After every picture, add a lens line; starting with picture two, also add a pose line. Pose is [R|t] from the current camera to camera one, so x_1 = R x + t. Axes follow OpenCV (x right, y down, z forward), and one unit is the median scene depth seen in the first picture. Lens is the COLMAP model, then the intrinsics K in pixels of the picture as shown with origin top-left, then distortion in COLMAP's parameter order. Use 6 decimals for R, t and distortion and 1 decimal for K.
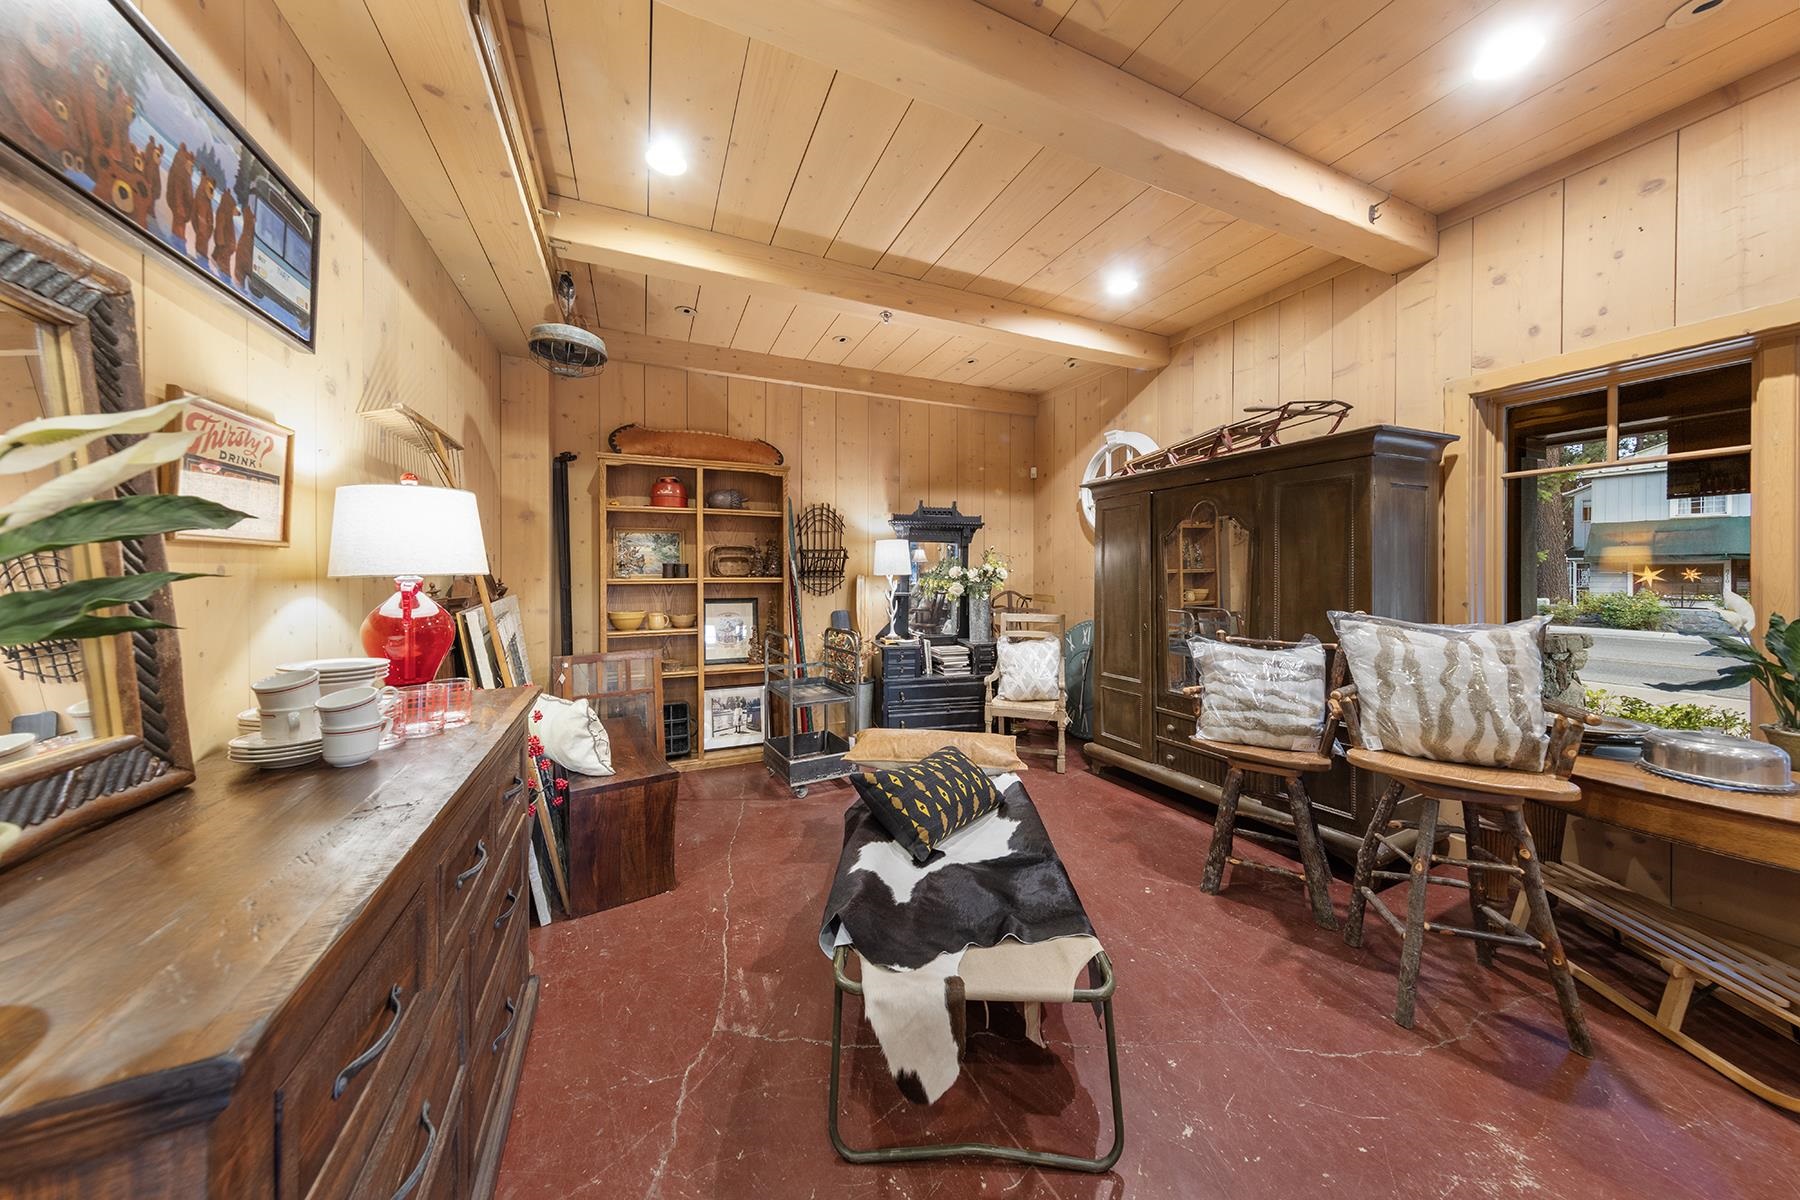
lens RADIAL K [[574.6, 0, 896.5], [0, 574.6, 574.1], [0, 0, 1]] dist [0.010490, -0.000005]
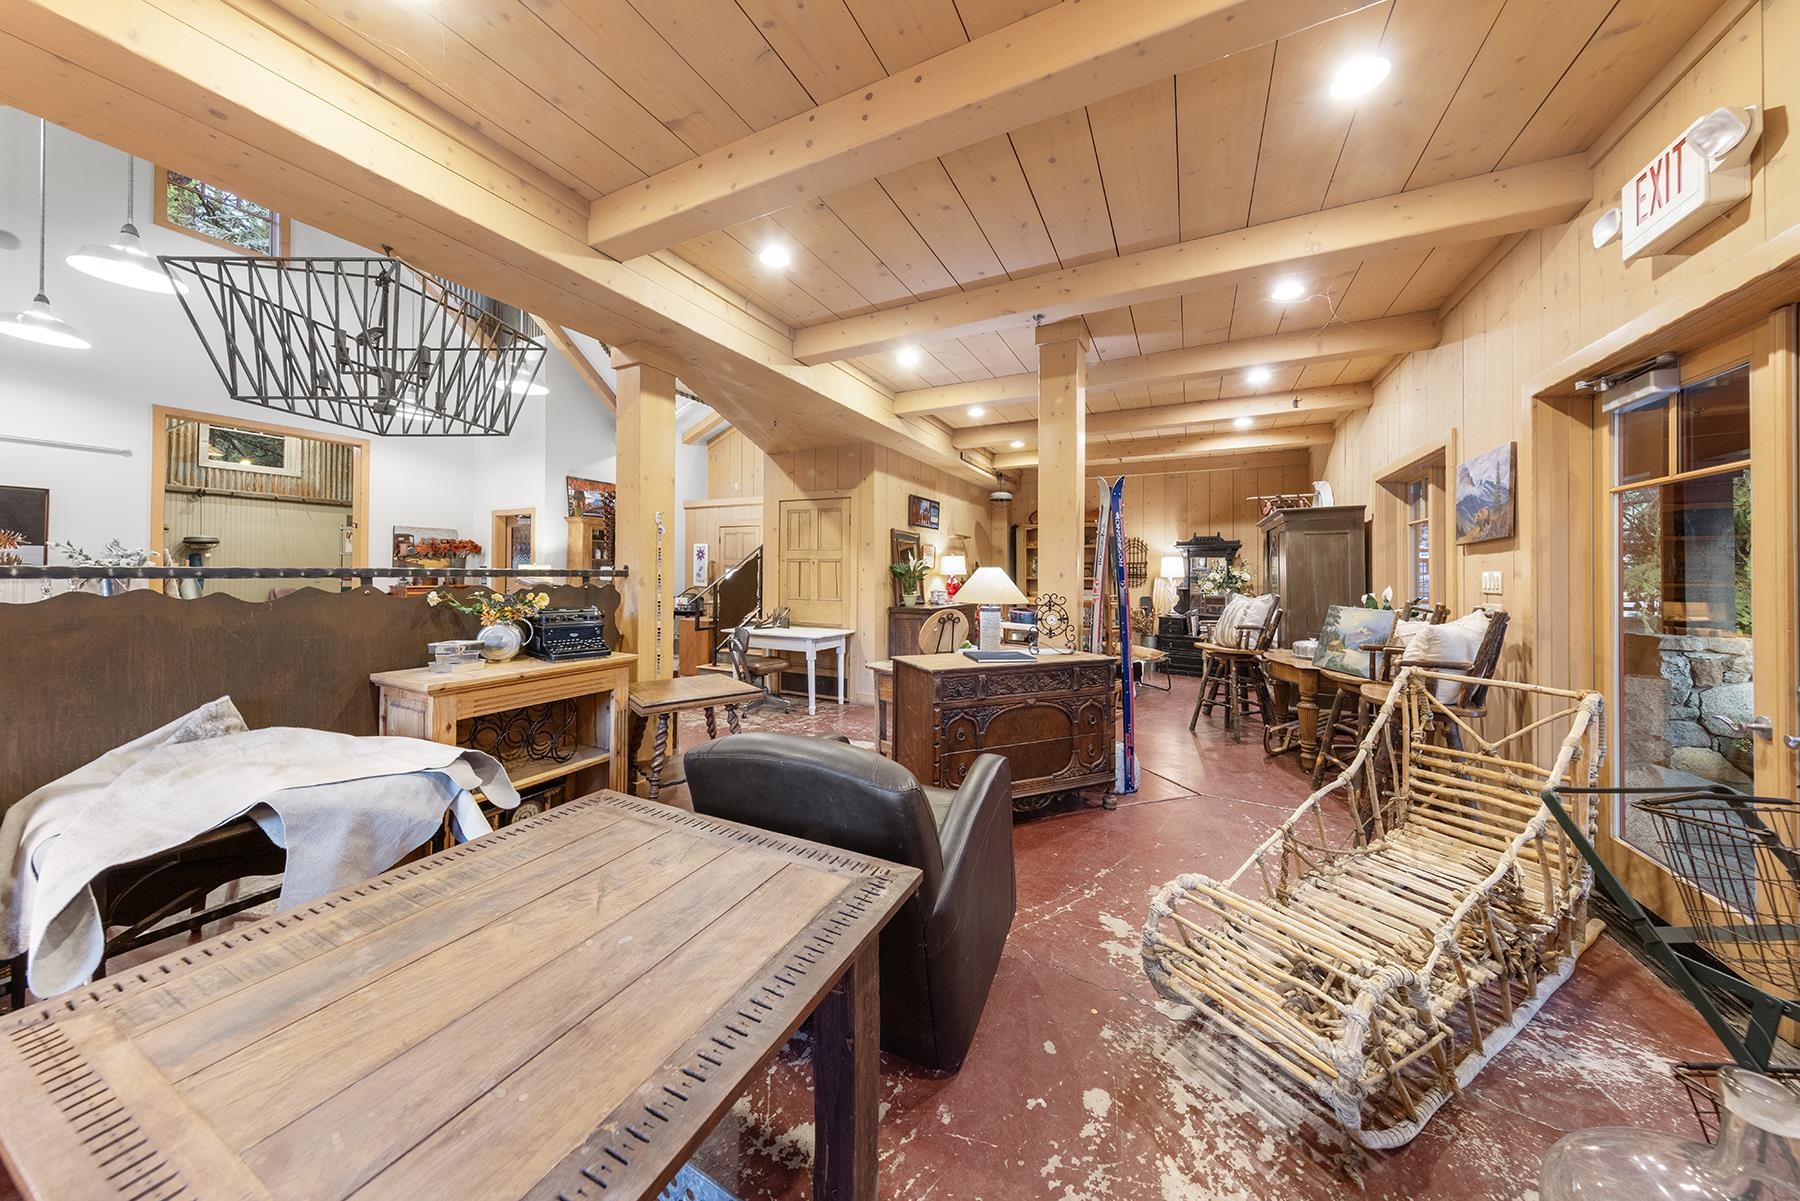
lens RADIAL K [[574.6, 0, 896.5], [0, 574.6, 574.6], [0, 0, 1]] dist [0.010490, -0.000005]
pose [[0.631039, 0.007445, -0.775716, 0.823596], [-0.009343, 0.999954, 0.001996, -0.001100], [0.775695, 0.005988, 0.631079, -0.758465]]
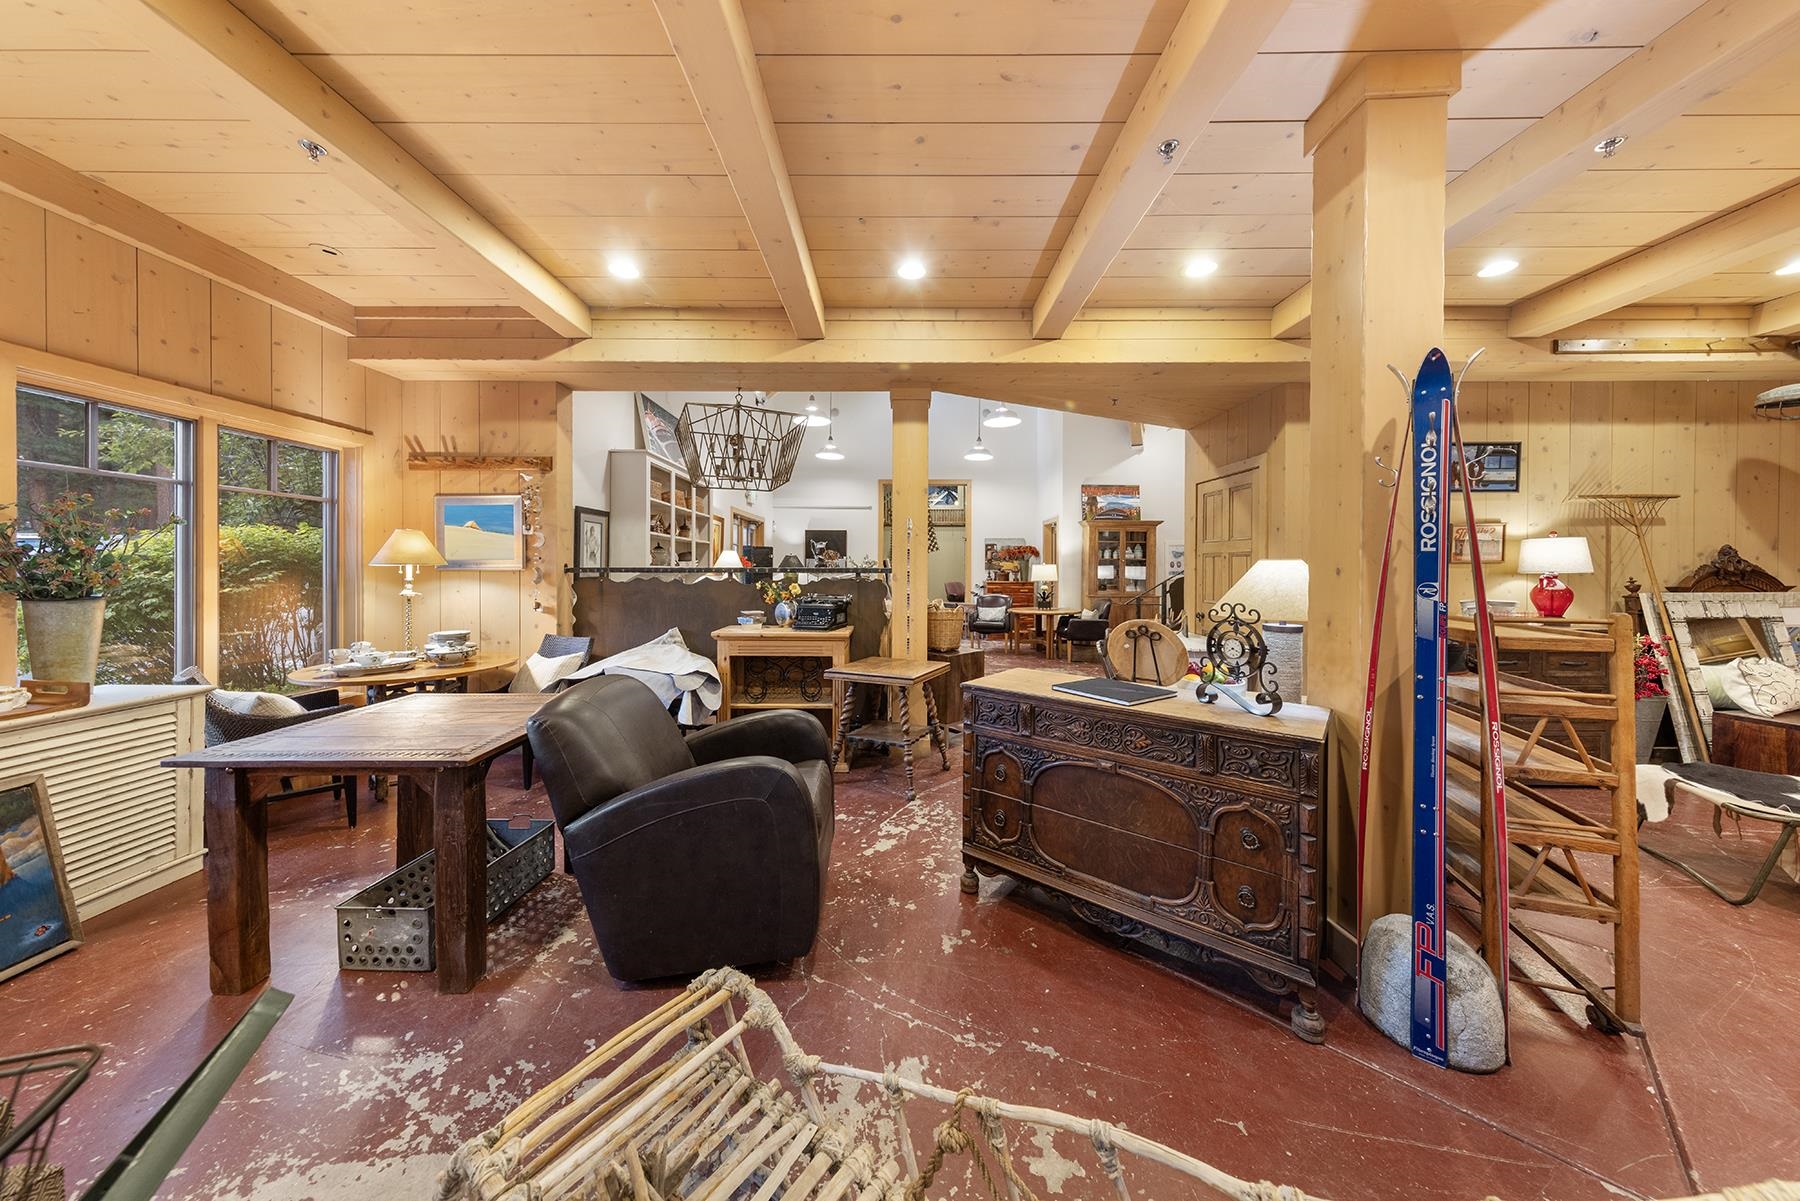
lens RADIAL K [[574.6, 0, 896.5], [0, 574.6, 574.6], [0, 0, 1]] dist [0.010490, -0.000005]
pose [[-0.412834, 0.007877, -0.910772, 0.869585], [-0.004758, 0.999930, 0.010805, -0.001477], [0.910794, 0.008794, -0.412767, -0.176122]]
